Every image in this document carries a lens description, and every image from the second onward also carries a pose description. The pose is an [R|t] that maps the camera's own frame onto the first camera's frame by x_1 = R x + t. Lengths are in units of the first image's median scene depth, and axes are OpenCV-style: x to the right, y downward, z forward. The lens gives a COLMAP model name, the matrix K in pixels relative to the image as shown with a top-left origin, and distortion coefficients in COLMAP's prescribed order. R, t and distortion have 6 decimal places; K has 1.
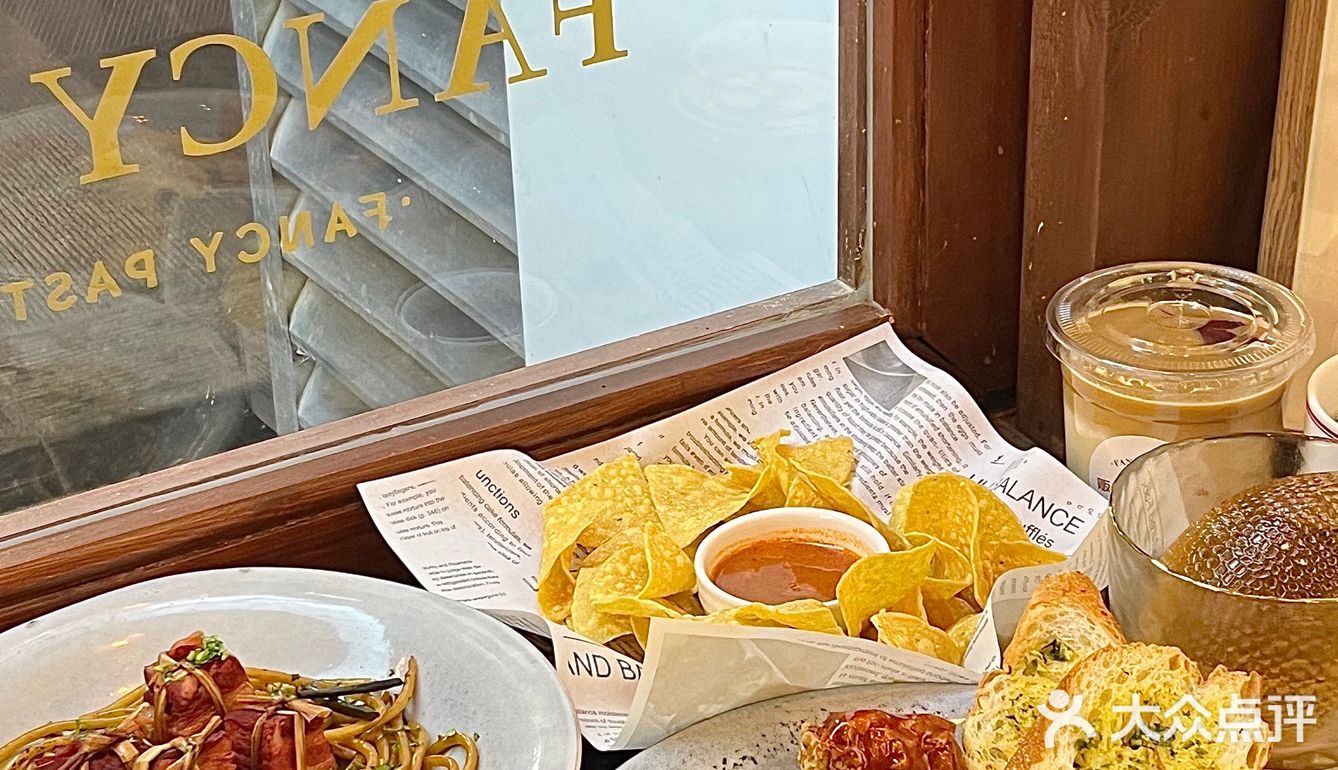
lens RADIAL K [[2450.0, 0, 669.0], [0, 2450.0, 385.0], [0, 0, 1]] dist [0.087194, -0.100545]
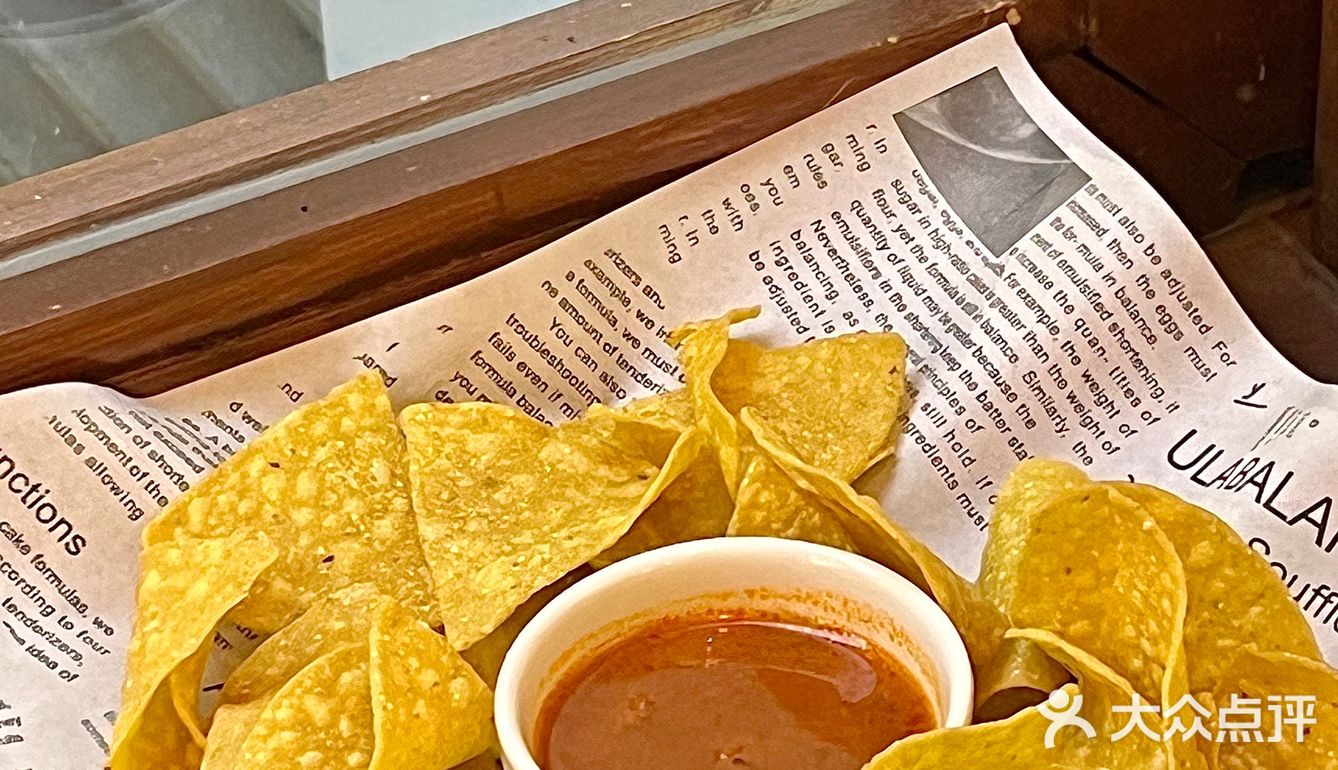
lens RADIAL K [[4387.0, 0, 716.3], [0, 4387.0, 385.5], [0, 0, 1]] dist [0.157026, -0.401104]
pose [[0.999911, 0.006037, -0.011900, 0.054746], [-0.003896, 0.985033, 0.172322, -0.103509], [0.012762, -0.172261, 0.984969, 0.278723]]
